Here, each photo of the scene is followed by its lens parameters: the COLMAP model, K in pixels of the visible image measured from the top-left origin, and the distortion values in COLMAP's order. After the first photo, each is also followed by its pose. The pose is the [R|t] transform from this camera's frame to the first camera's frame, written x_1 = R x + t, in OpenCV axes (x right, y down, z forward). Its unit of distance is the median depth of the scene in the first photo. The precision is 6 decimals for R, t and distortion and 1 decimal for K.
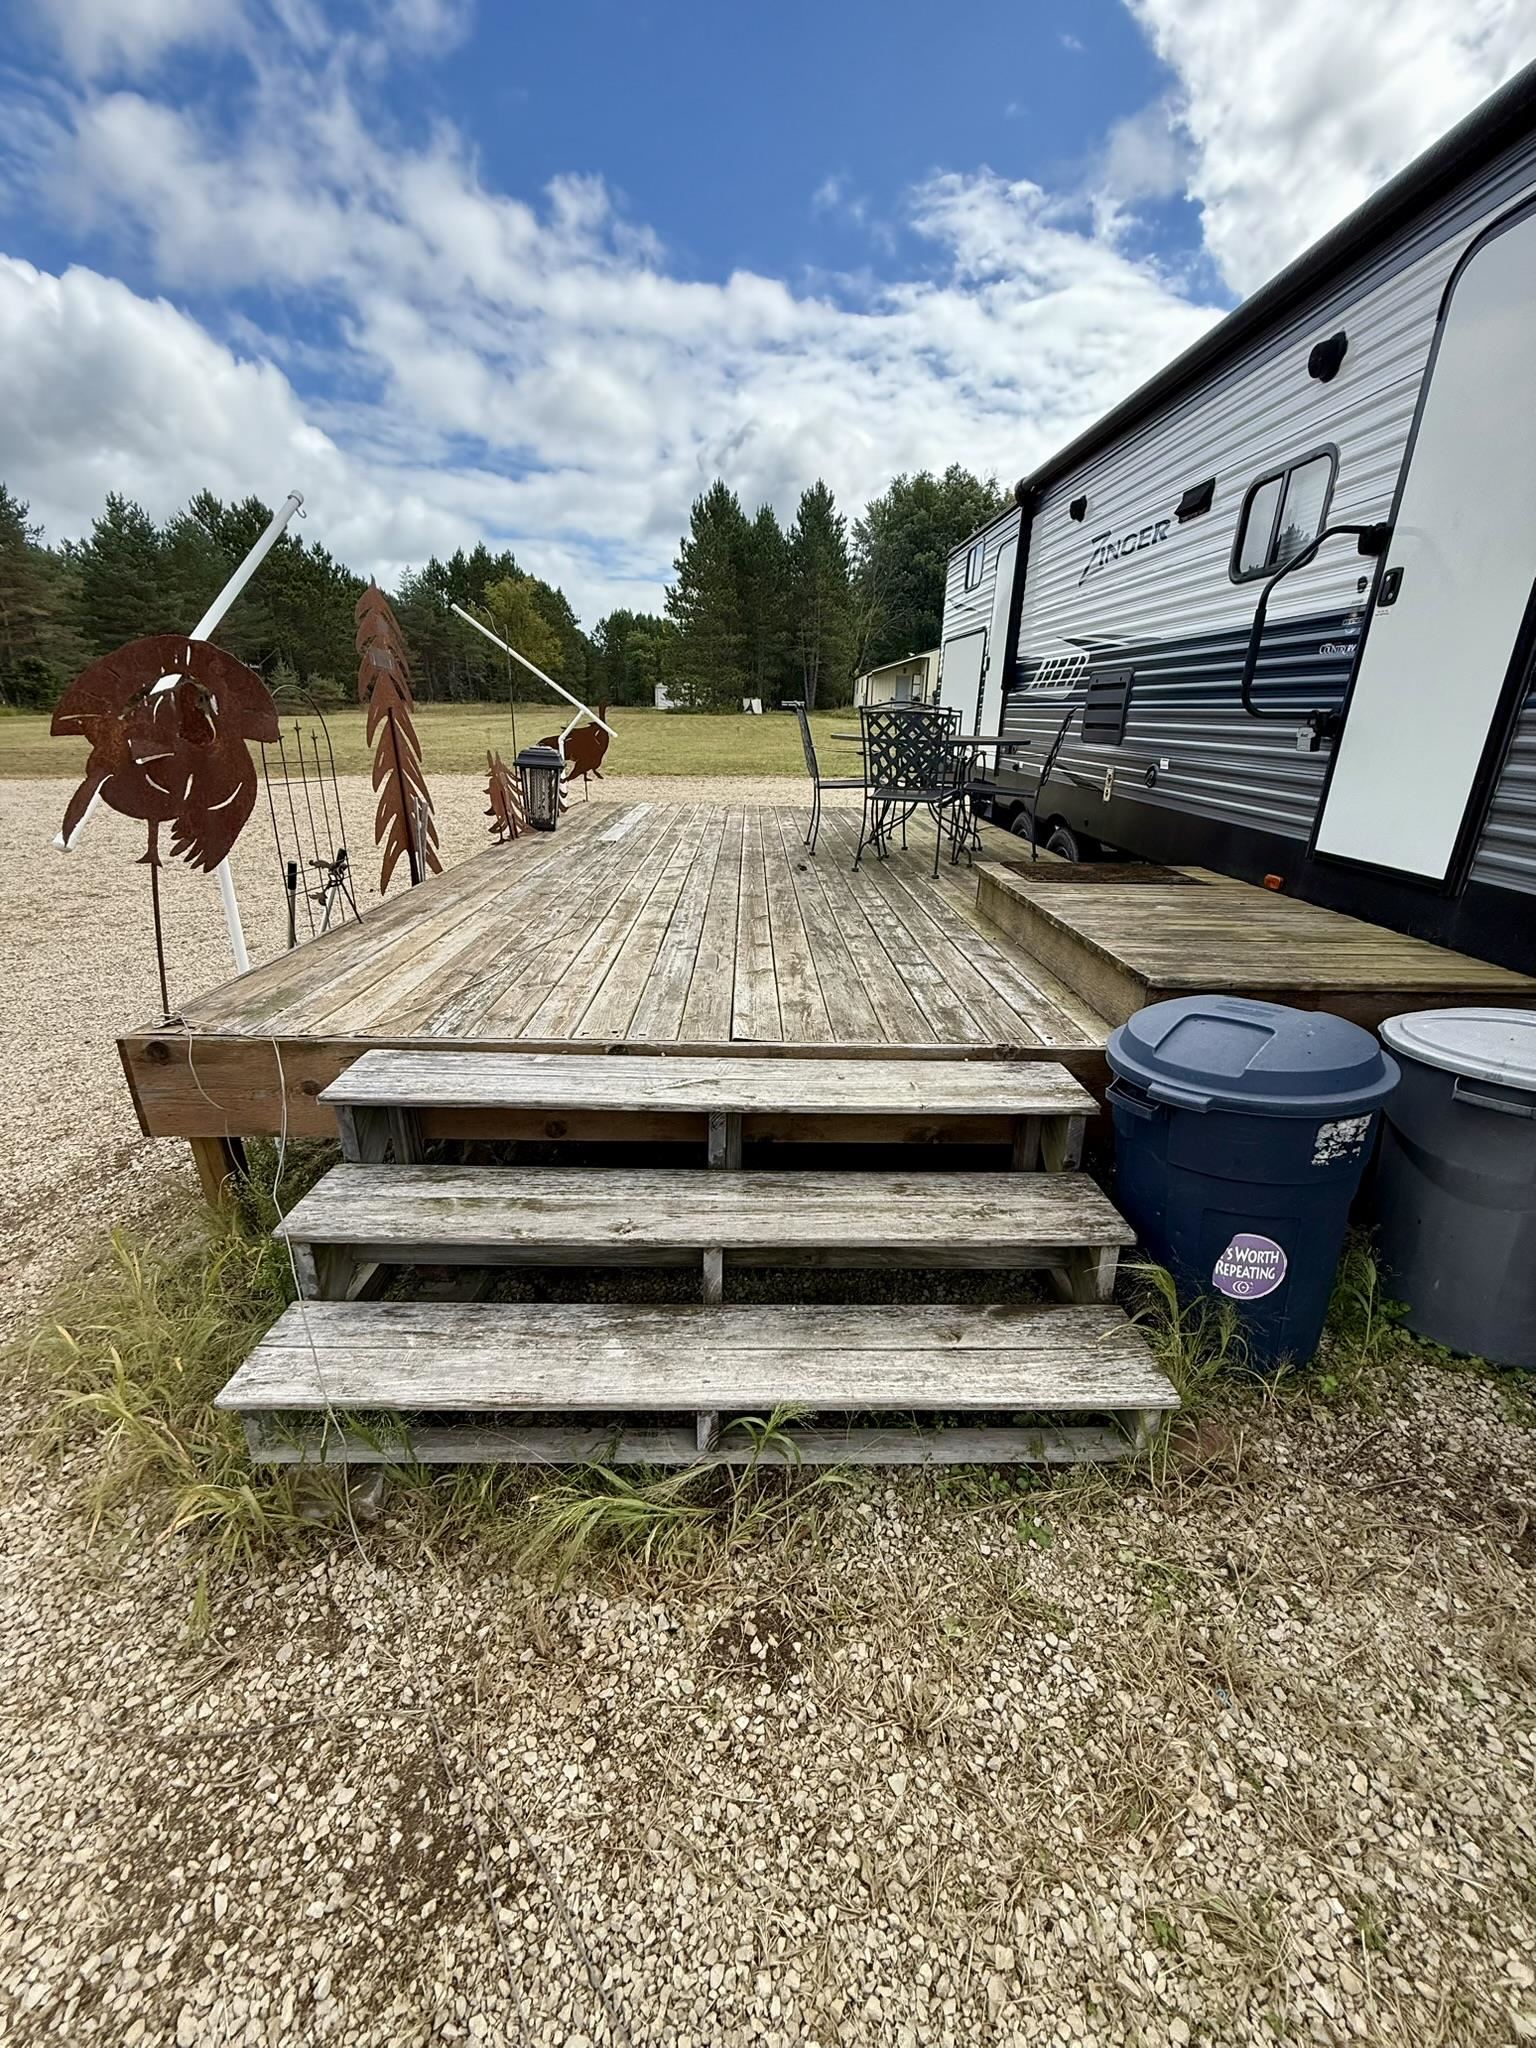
lens RADIAL K [[812.5, 0, 757.8], [0, 812.5, 1004.3], [0, 0, 1]] dist [0.000431, 0.000131]
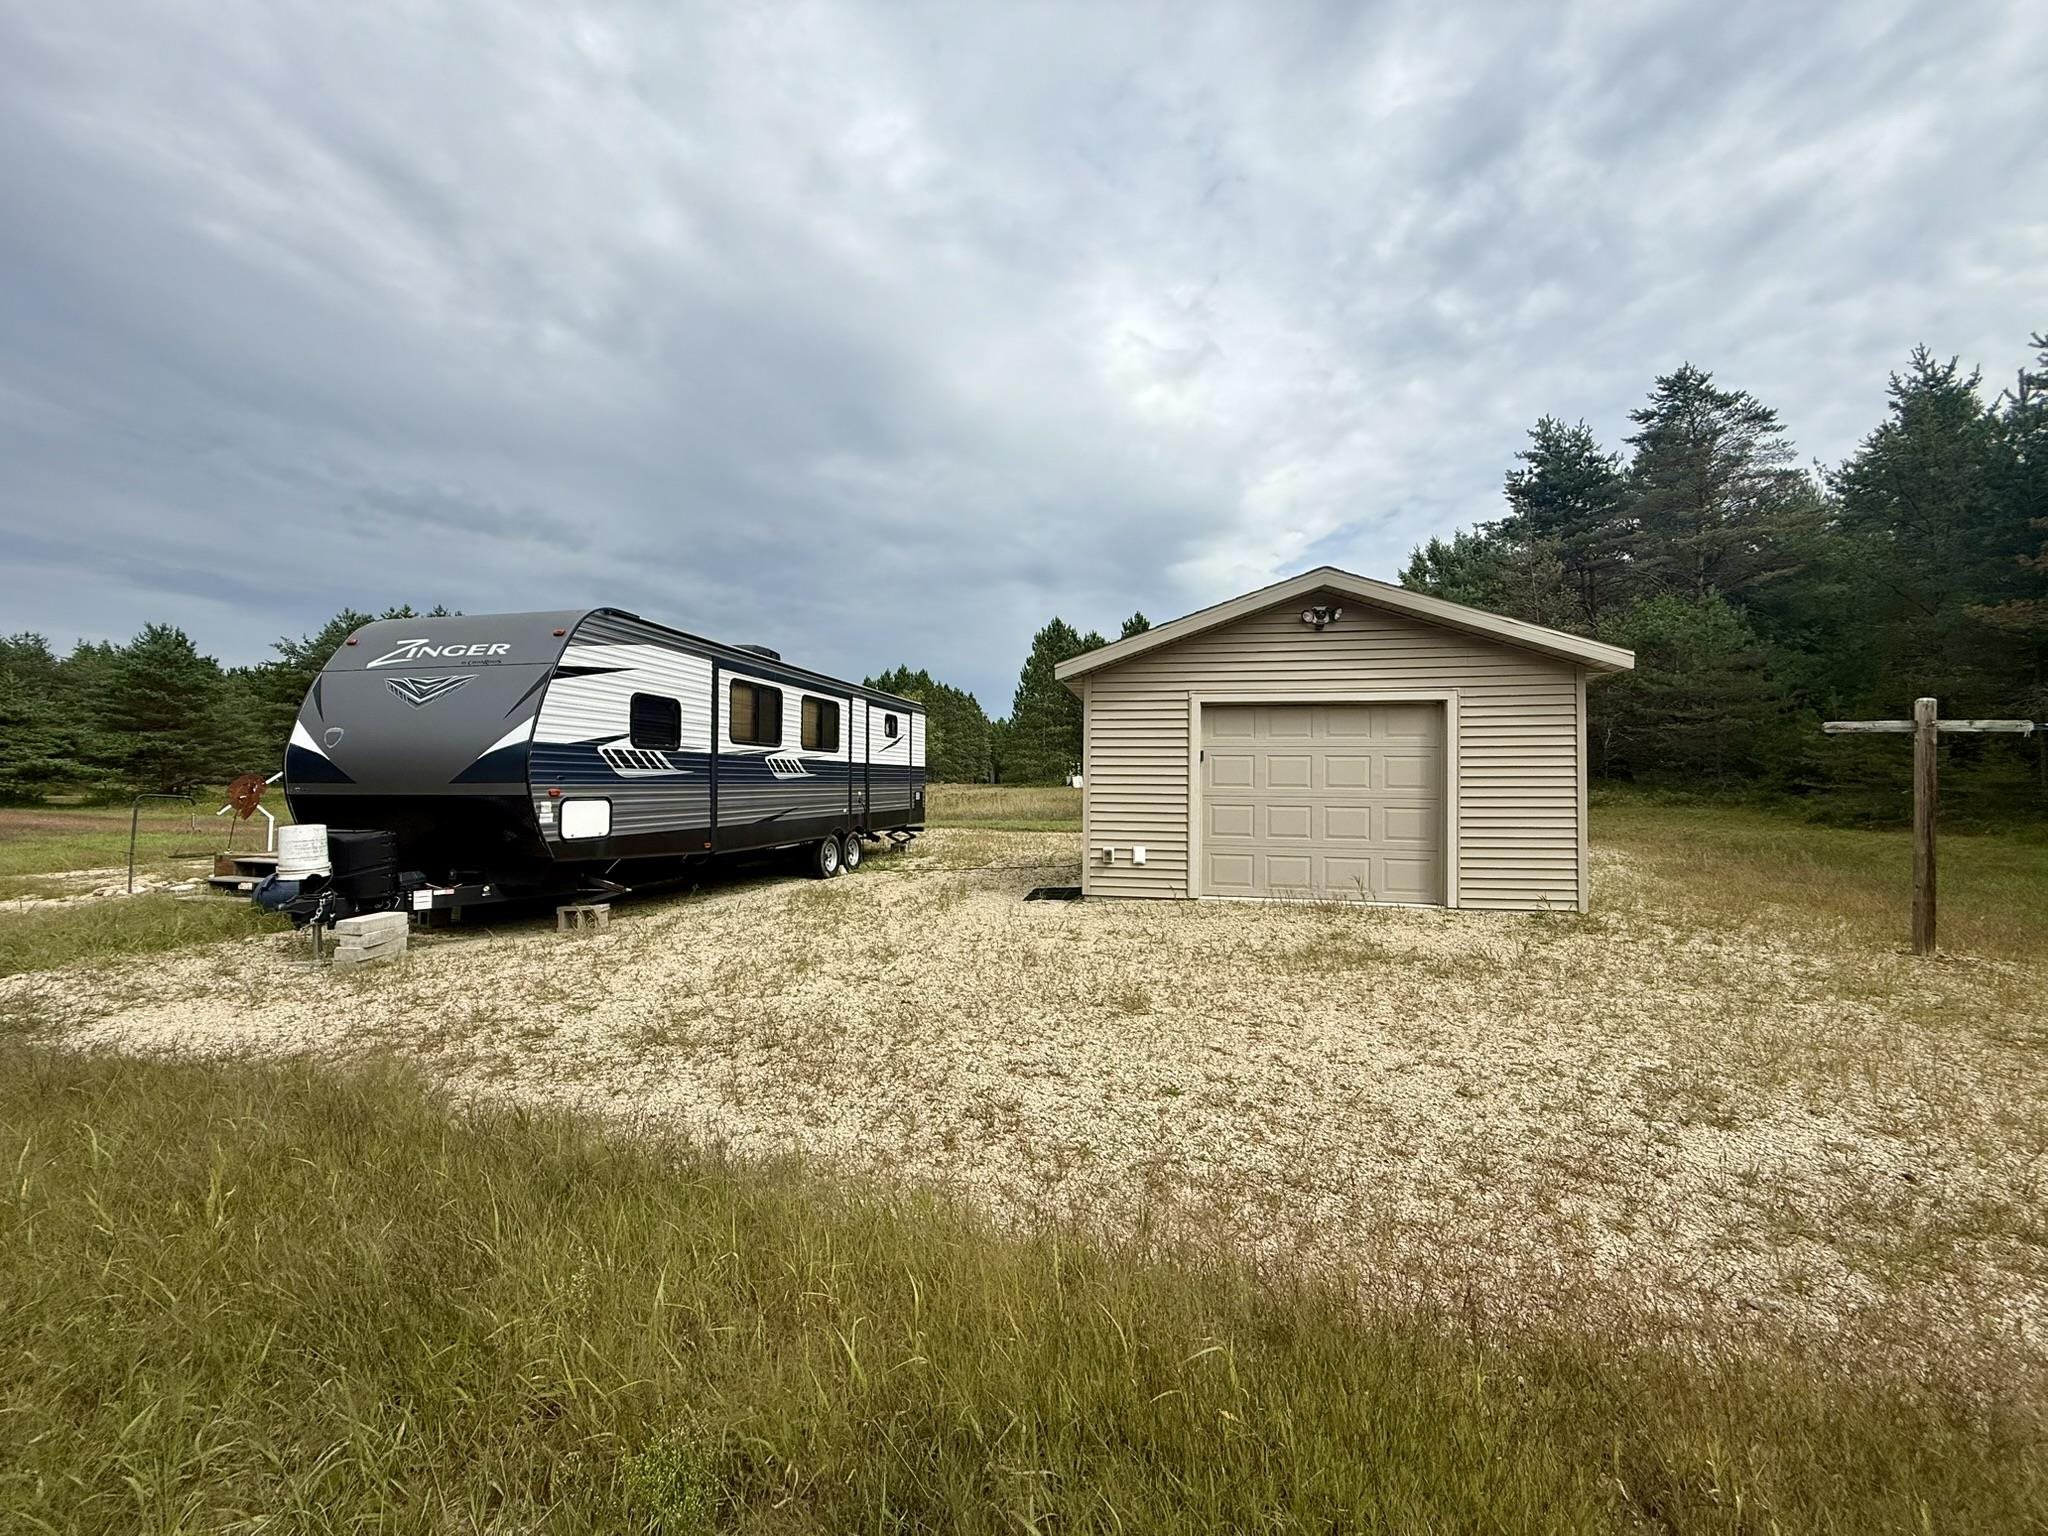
lens RADIAL K [[812.5, 0, 1023.1], [0, 812.5, 759.9], [0, 0, 1]] dist [0.000431, 0.000131]
pose [[0.976887, -0.021783, -0.212644, 1.705442], [-0.058476, 0.929614, -0.363867, 0.365020], [0.205603, 0.367891, 0.906854, -0.942836]]
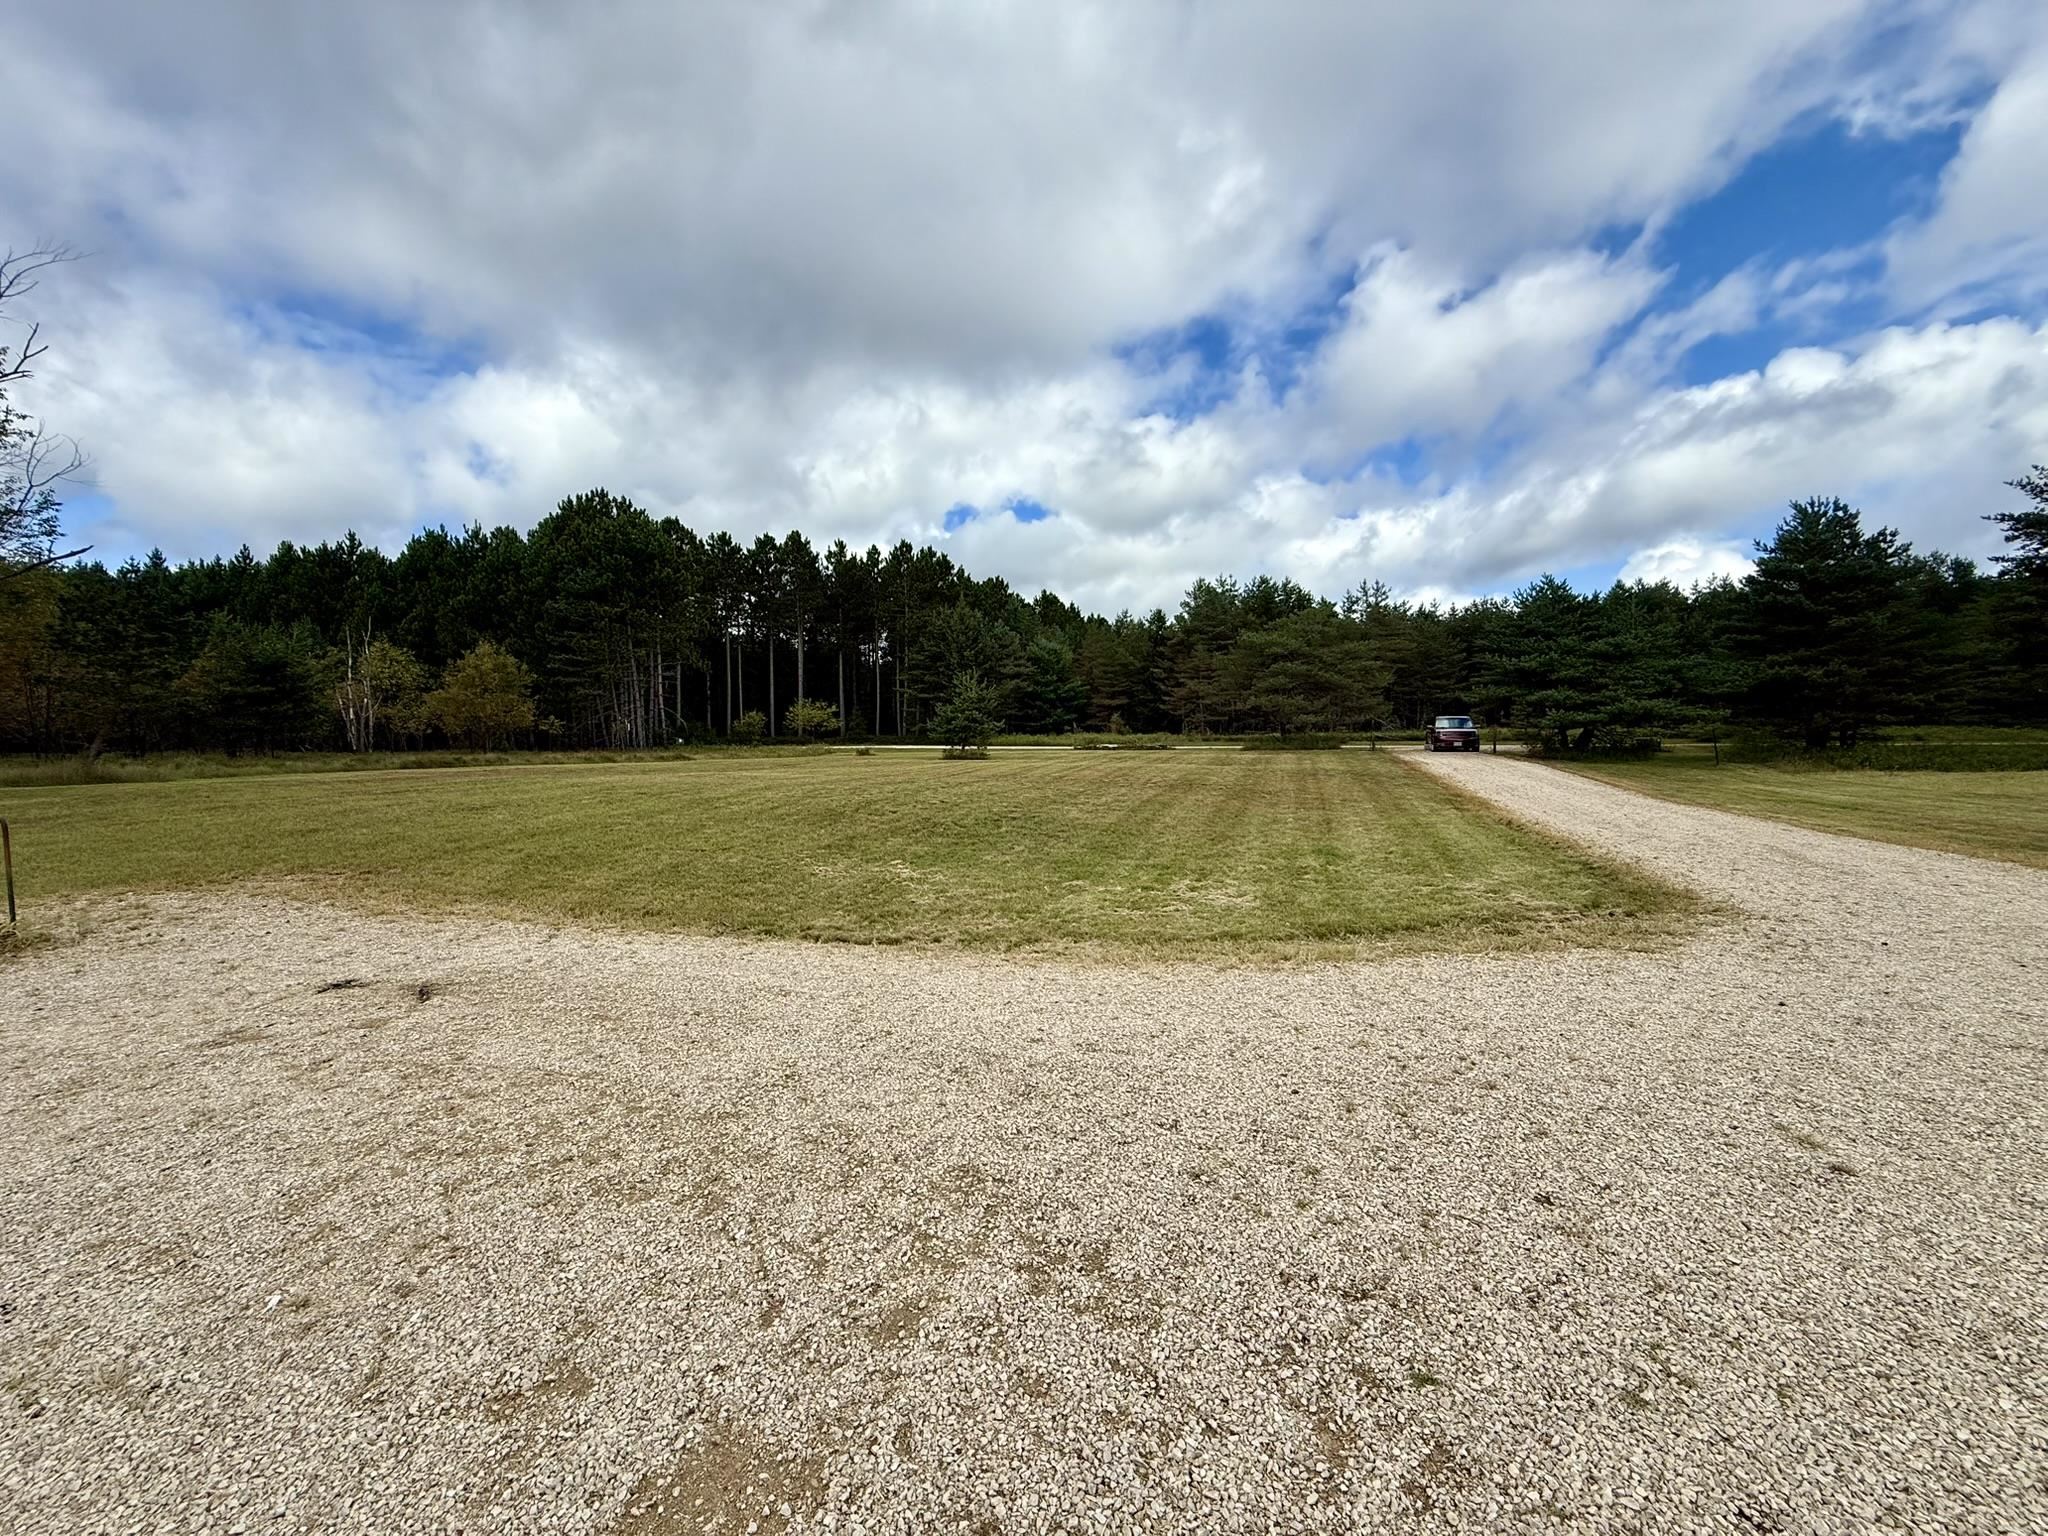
lens RADIAL K [[812.5, 0, 1024.8], [0, 812.5, 775.0], [0, 0, 1]] dist [0.000431, 0.000131]
pose [[-0.321656, 0.027624, -0.946454, -1.095537], [-0.307512, 0.942342, 0.132013, -0.553553], [0.895530, 0.333509, -0.294615, 1.445796]]
